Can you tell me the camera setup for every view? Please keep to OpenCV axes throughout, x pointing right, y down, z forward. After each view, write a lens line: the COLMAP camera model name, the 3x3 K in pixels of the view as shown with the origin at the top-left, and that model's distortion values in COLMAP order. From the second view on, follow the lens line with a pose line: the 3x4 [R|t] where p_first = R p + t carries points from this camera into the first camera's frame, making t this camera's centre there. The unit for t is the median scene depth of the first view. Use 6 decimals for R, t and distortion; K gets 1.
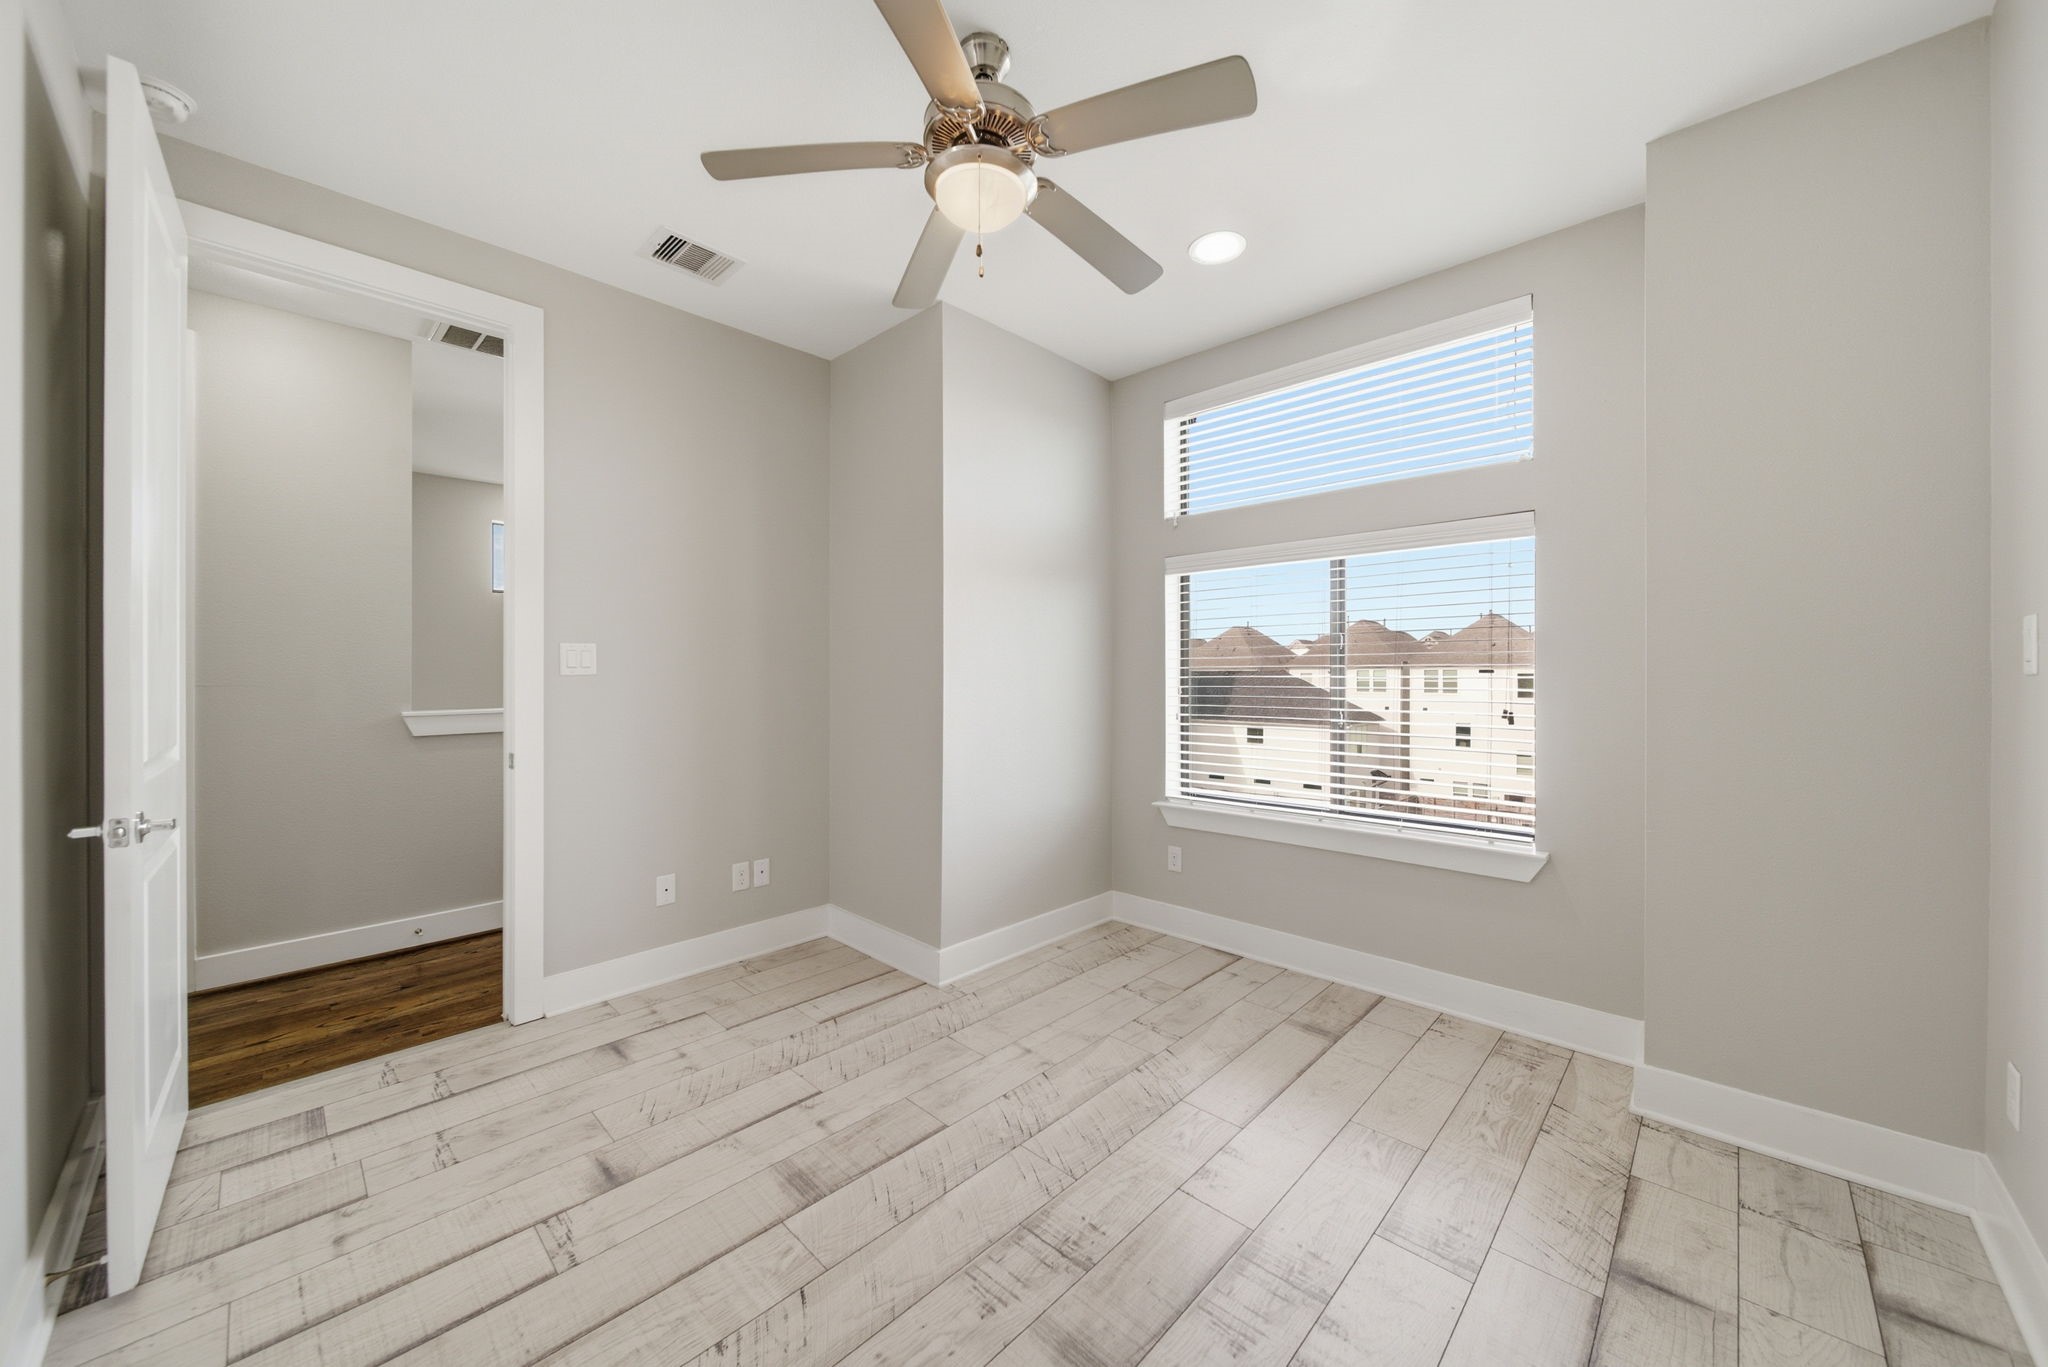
lens RADIAL K [[742.2, 0, 1024.4], [0, 742.2, 680.5], [0, 0, 1]] dist [0.001050, -0.000217]
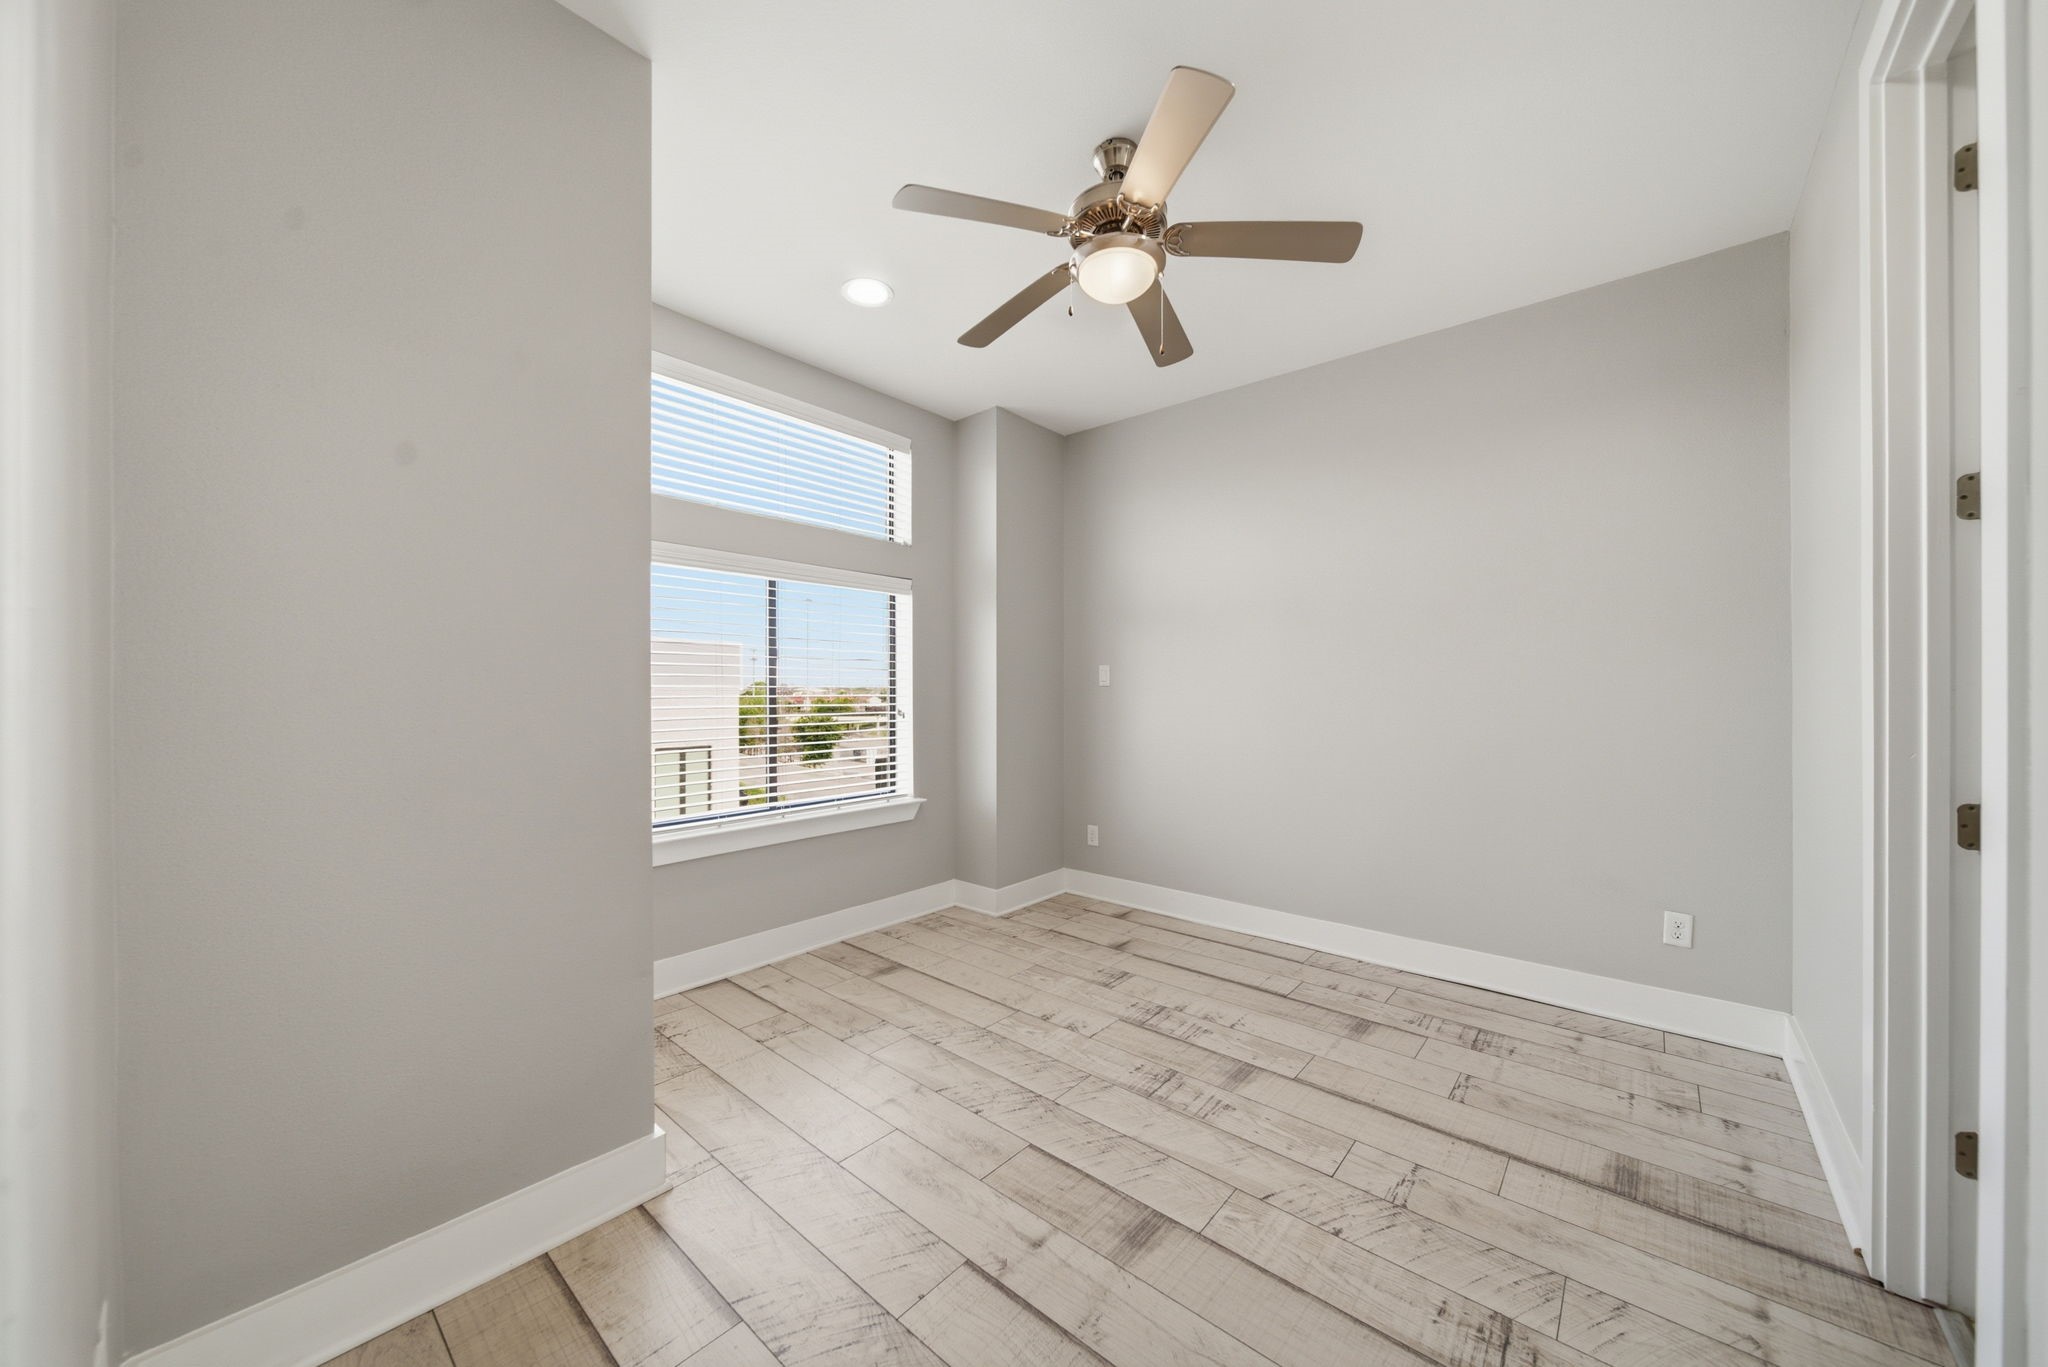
lens RADIAL K [[706.4, 0, 1038.7], [0, 706.4, 685.3], [0, 0, 1]] dist [-0.000717, -0.000134]
pose [[-0.058230, 0.007228, 0.998277, -0.987833], [0.007242, 0.999951, -0.006818, 0.003461], [-0.998277, 0.006832, -0.058279, 0.992204]]
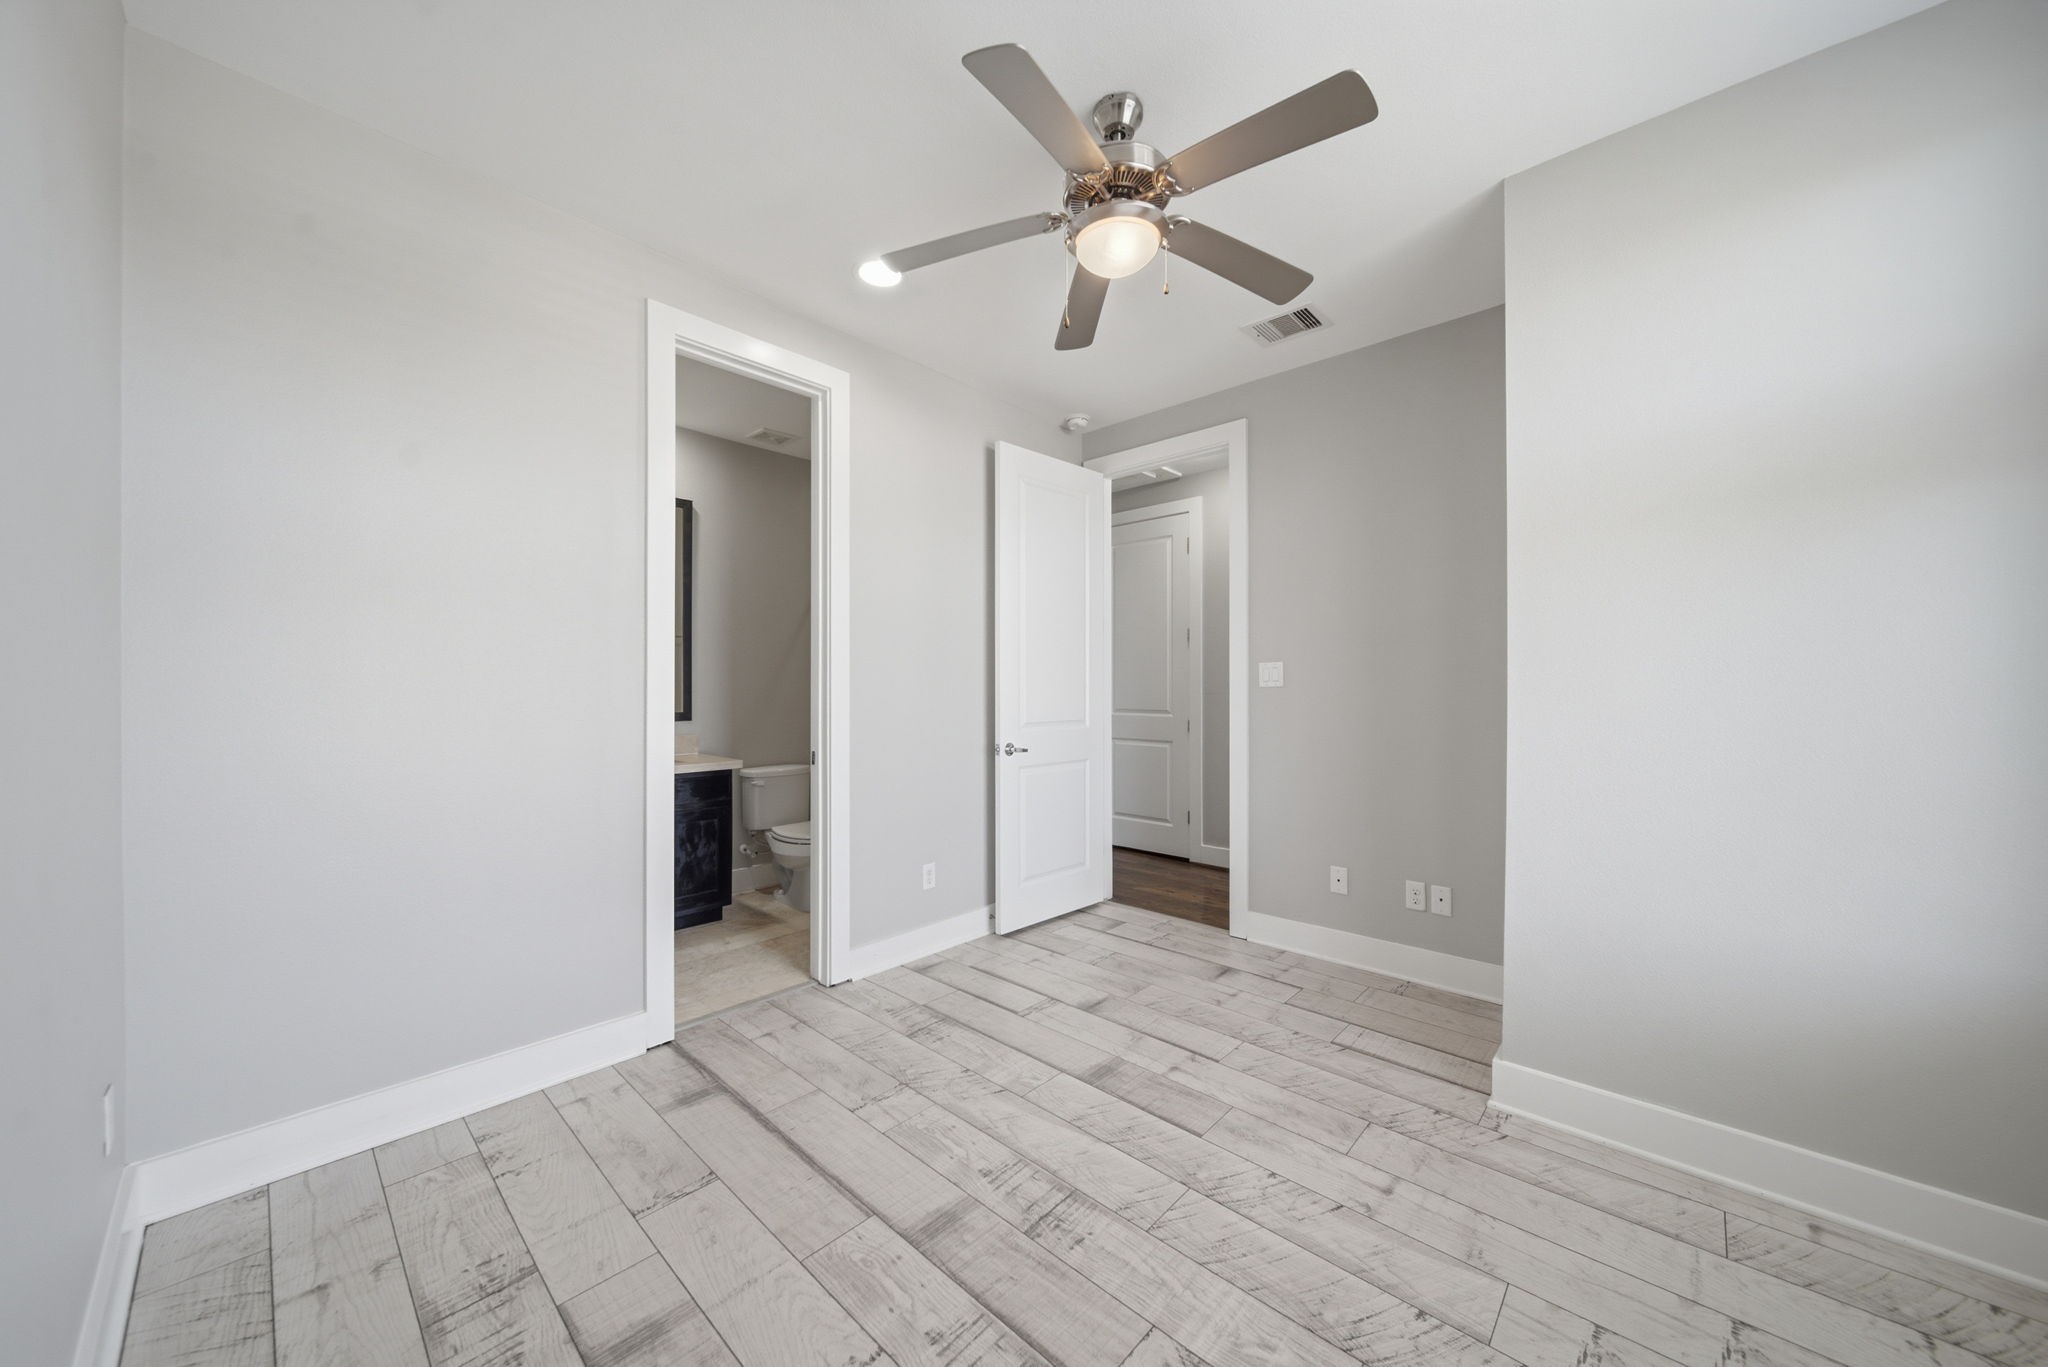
lens RADIAL K [[729.4, 0, 1024.0], [0, 729.4, 687.9], [0, 0, 1]] dist [-0.000385, -0.000520]
pose [[0.006076, -0.000238, -0.999982, 0.839574], [-0.007074, 0.999975, -0.000281, -0.003619], [0.999957, 0.007076, 0.006074, 0.717072]]
